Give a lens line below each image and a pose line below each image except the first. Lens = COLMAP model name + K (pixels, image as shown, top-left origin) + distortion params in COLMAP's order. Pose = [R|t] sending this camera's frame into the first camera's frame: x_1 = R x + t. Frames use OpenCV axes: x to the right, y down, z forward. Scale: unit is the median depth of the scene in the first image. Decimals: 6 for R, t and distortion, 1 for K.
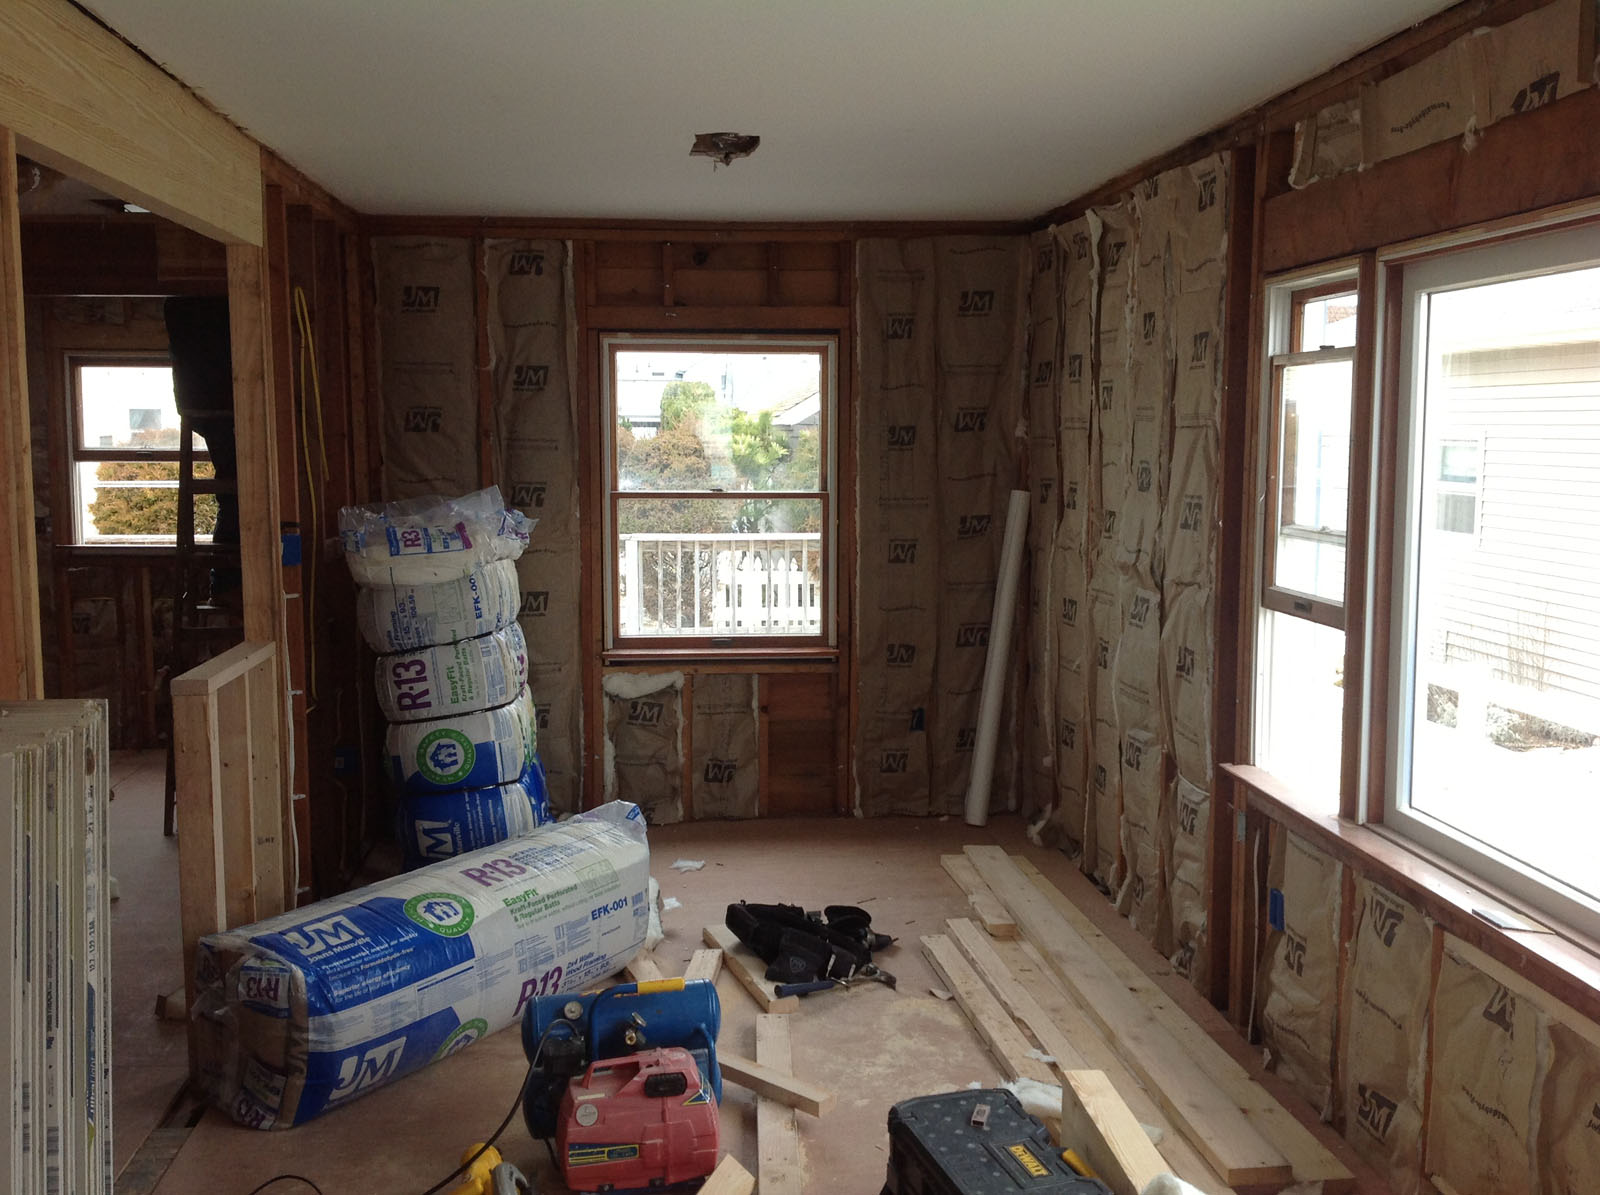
lens RADIAL K [[1537.2, 0, 803.2], [0, 1537.2, 573.4], [0, 0, 1]] dist [0.227607, -0.488596]
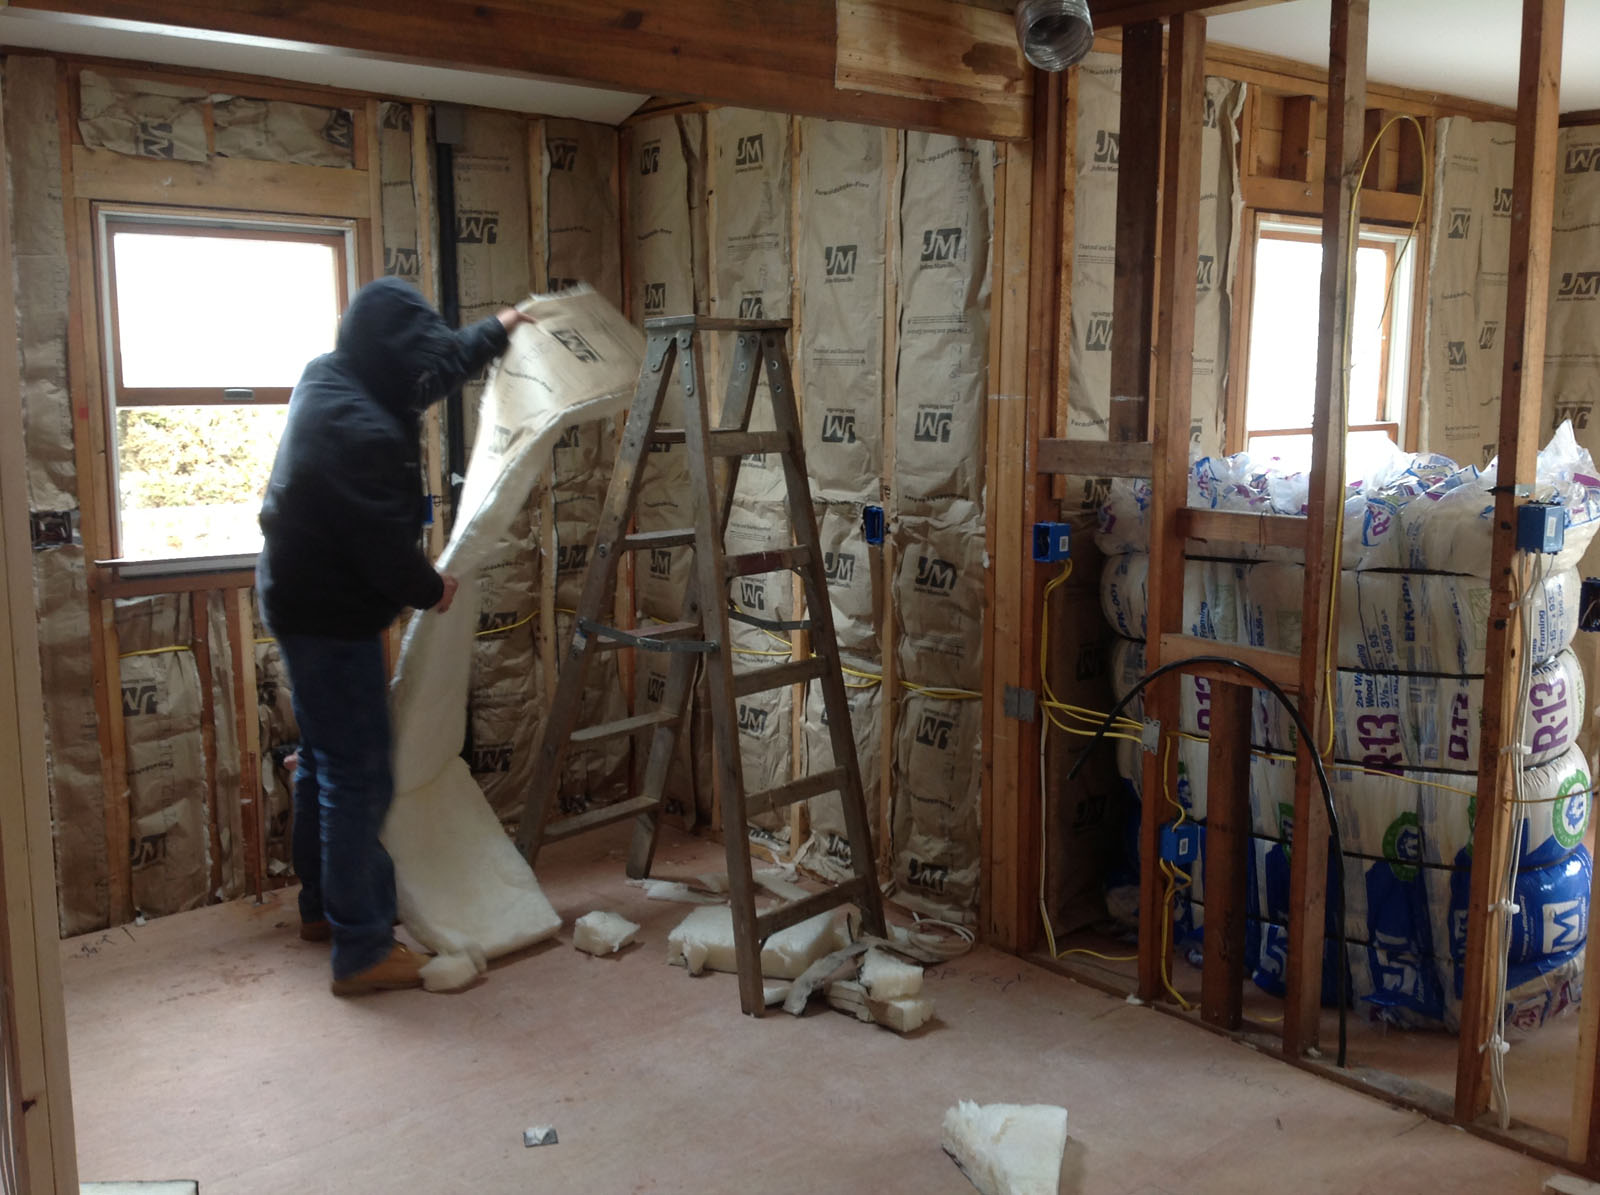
lens RADIAL K [[1537.2, 0, 803.2], [0, 1537.2, 573.4], [0, 0, 1]] dist [0.227607, -0.488596]
pose [[0.804687, -0.079864, 0.588303, -0.748190], [0.055925, 0.996701, 0.058810, -0.040359], [-0.591059, -0.014423, 0.806499, 0.514251]]
